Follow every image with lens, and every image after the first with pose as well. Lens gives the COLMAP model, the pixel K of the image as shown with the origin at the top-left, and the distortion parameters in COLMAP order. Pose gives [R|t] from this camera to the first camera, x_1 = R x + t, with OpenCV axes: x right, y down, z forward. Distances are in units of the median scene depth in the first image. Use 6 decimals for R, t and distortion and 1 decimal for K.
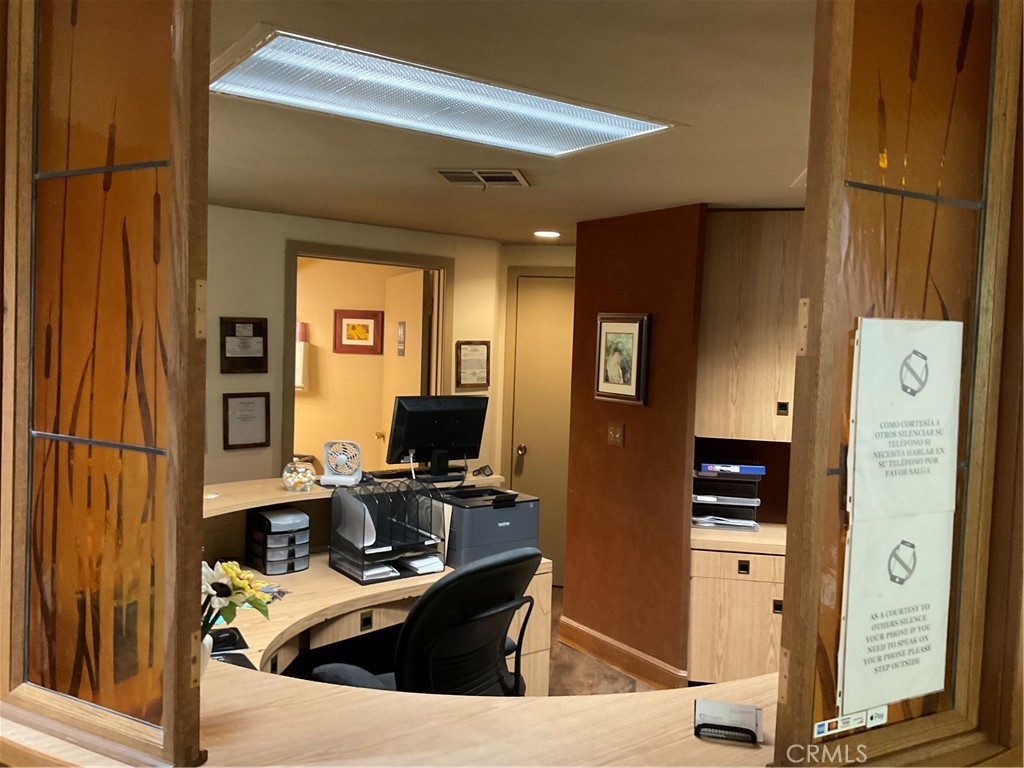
lens RADIAL K [[857.4, 0, 511.8], [0, 857.4, 385.2], [0, 0, 1]] dist [-0.004168, -0.001640]
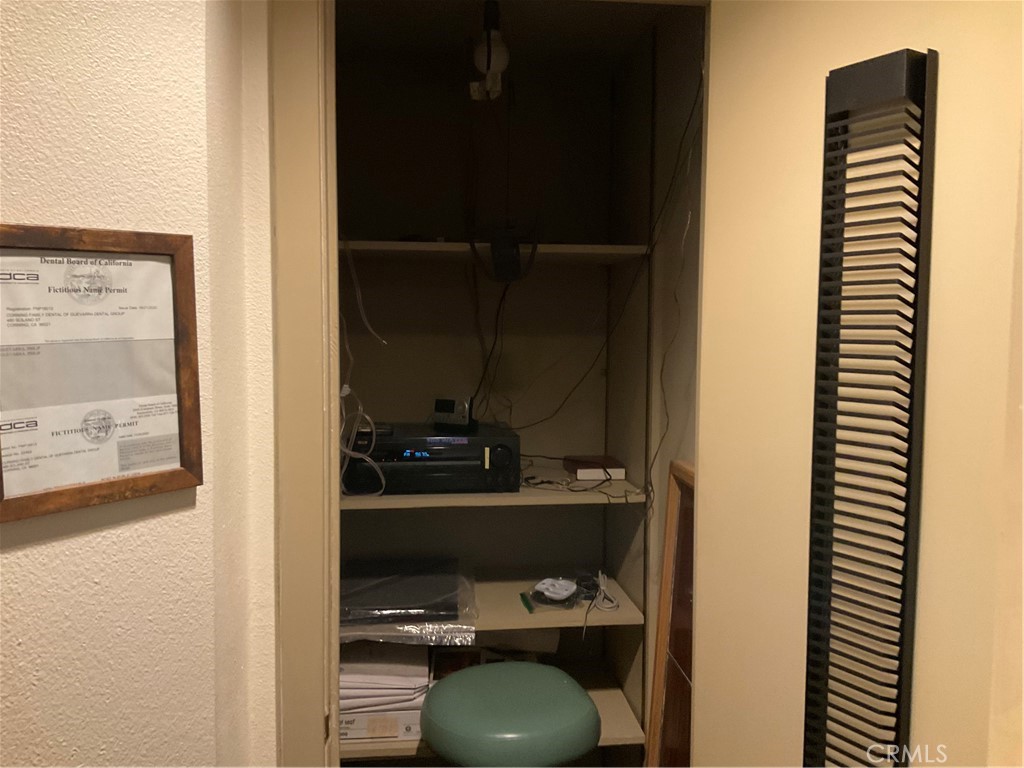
lens RADIAL K [[857.4, 0, 512.1], [0, 857.4, 384.9], [0, 0, 1]] dist [-0.004168, -0.001640]
pose [[0.959598, -0.040115, 0.278501, -0.013946], [0.032508, 0.998963, 0.031878, -0.028554], [-0.279491, -0.021537, 0.959907, 0.950593]]
